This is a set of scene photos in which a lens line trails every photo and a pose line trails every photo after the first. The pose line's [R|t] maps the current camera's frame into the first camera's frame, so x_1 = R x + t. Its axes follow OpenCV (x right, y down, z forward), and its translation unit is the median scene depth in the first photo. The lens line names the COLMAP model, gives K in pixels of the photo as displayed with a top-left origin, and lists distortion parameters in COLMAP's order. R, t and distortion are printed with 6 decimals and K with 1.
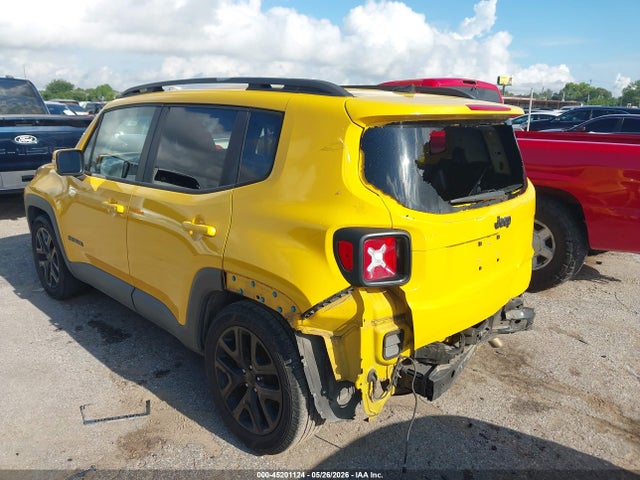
lens RADIAL K [[507.6, 0, 311.4], [0, 507.6, 237.5], [0, 0, 1]] dist [0.047009, -0.087091]
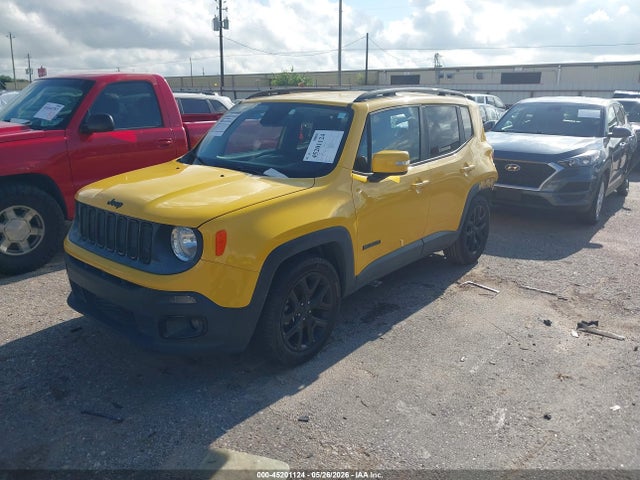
lens RADIAL K [[509.1, 0, 317.2], [0, 509.1, 236.8], [0, 0, 1]] dist [0.018408, -0.046472]
pose [[-0.093891, -0.290103, 0.952379, -1.933539], [0.237127, 0.922558, 0.304397, -0.470536], [-0.966931, 0.254415, -0.017829, 1.531787]]
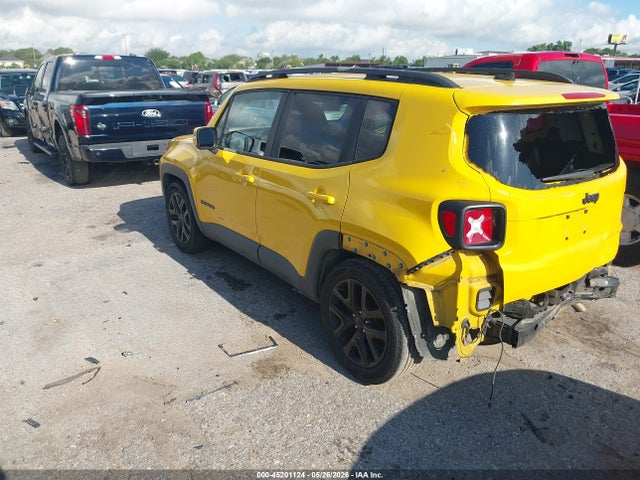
lens RADIAL K [[507.6, 0, 311.4], [0, 507.6, 237.5], [0, 0, 1]] dist [0.047009, -0.087091]
pose [[0.986821, 0.037522, -0.157406, -0.048439], [-0.027431, 0.997456, 0.065799, -0.001302], [0.159474, -0.060614, 0.985339, -0.195816]]
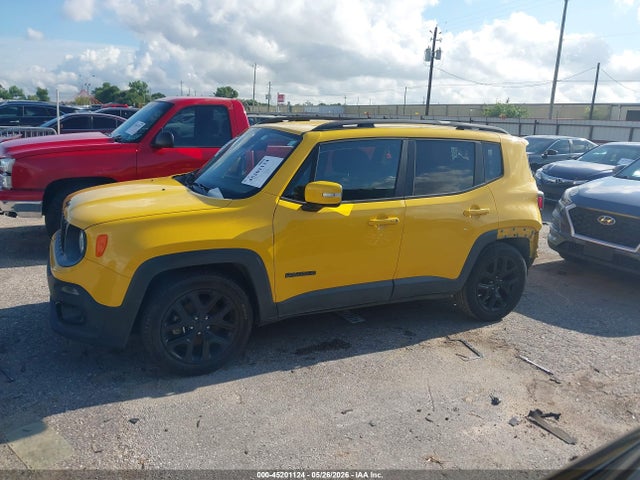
lens RADIAL K [[507.6, 0, 311.4], [0, 507.6, 237.5], [0, 0, 1]] dist [0.047009, -0.087091]
pose [[0.314434, -0.225991, 0.921986, -1.854686], [0.195777, 0.965807, 0.169965, -0.313716], [-0.928872, 0.127061, 0.347927, 0.853767]]
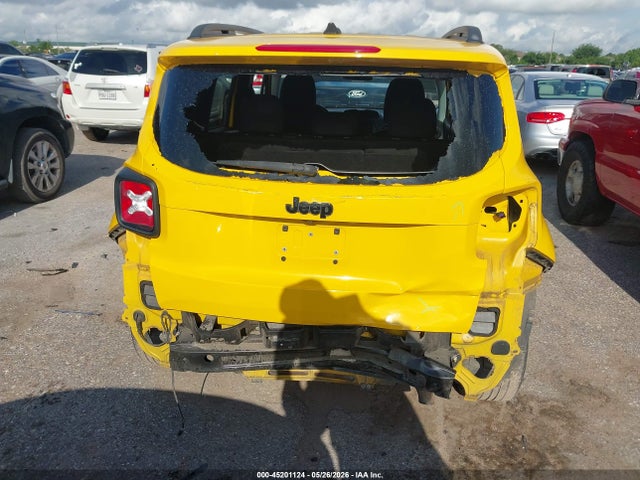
lens RADIAL K [[507.6, 0, 311.4], [0, 507.6, 237.5], [0, 0, 1]] dist [0.047009, -0.087091]
pose [[0.601810, 0.258480, -0.755654, 0.890986], [-0.211673, 0.963962, 0.161156, -0.101783], [0.770077, 0.062966, 0.634836, 0.507631]]
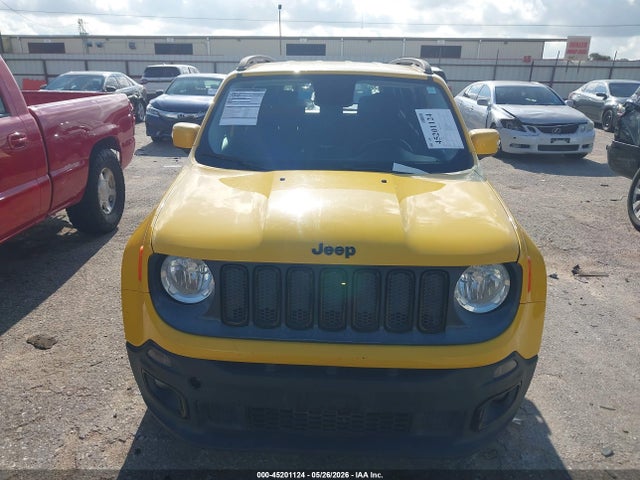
lens RADIAL K [[509.1, 0, 317.2], [0, 509.1, 236.8], [0, 0, 1]] dist [0.018408, -0.046472]
pose [[-0.690382, -0.255699, 0.676750, -1.206010], [0.150074, 0.864487, 0.479730, -0.640130], [-0.707708, 0.432760, -0.558452, 2.320951]]
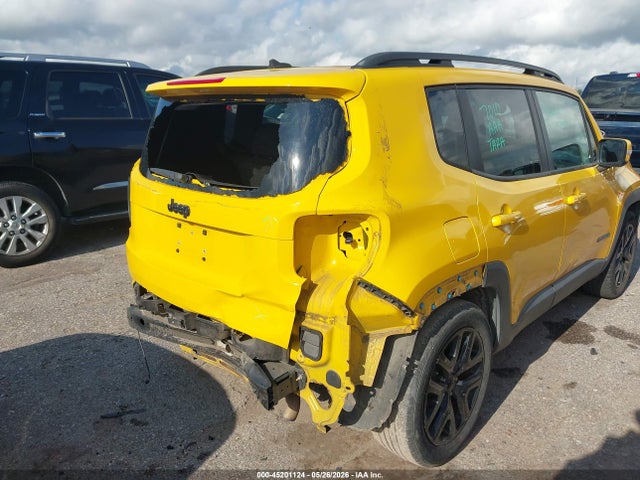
lens RADIAL K [[507.6, 0, 311.4], [0, 507.6, 237.5], [0, 0, 1]] dist [0.047009, -0.087091]
pose [[0.010321, 0.240374, -0.970626, 1.193809], [-0.246420, 0.941353, 0.230504, -0.233904], [0.969108, 0.236802, 0.068949, 1.113069]]
